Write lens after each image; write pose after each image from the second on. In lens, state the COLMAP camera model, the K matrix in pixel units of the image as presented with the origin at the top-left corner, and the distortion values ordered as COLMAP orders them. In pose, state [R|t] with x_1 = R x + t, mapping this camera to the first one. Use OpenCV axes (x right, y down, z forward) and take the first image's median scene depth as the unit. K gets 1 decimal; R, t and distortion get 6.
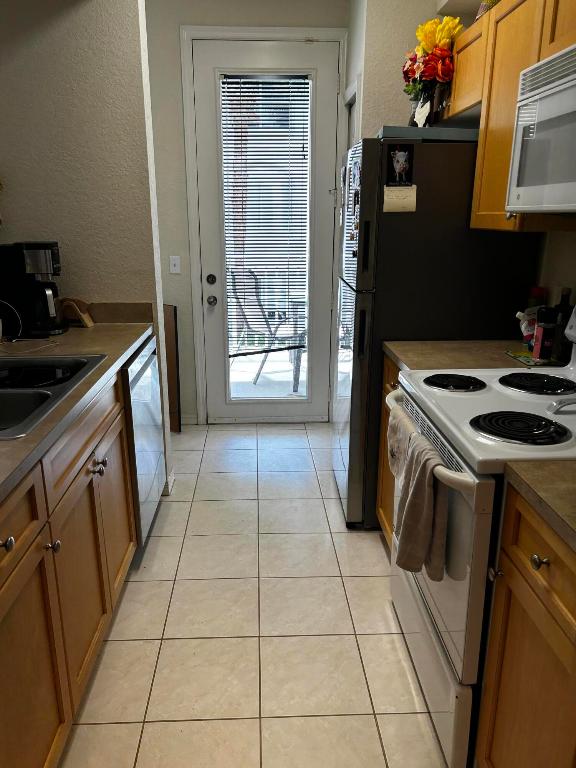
lens RADIAL K [[581.3, 0, 286.0], [0, 581.3, 386.4], [0, 0, 1]] dist [0.004818, 0.001333]
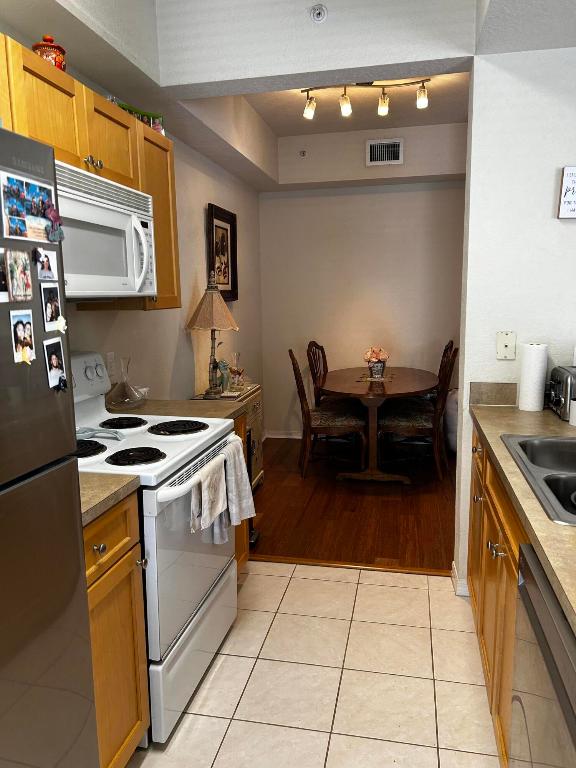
lens RADIAL K [[581.3, 0, 286.7], [0, 581.3, 384.5], [0, 0, 1]] dist [0.004818, 0.001333]
pose [[-0.966630, -0.024944, 0.254961, -0.221095], [0.088792, 0.900932, 0.424779, -0.524383], [-0.240298, 0.433242, -0.868653, 1.744803]]
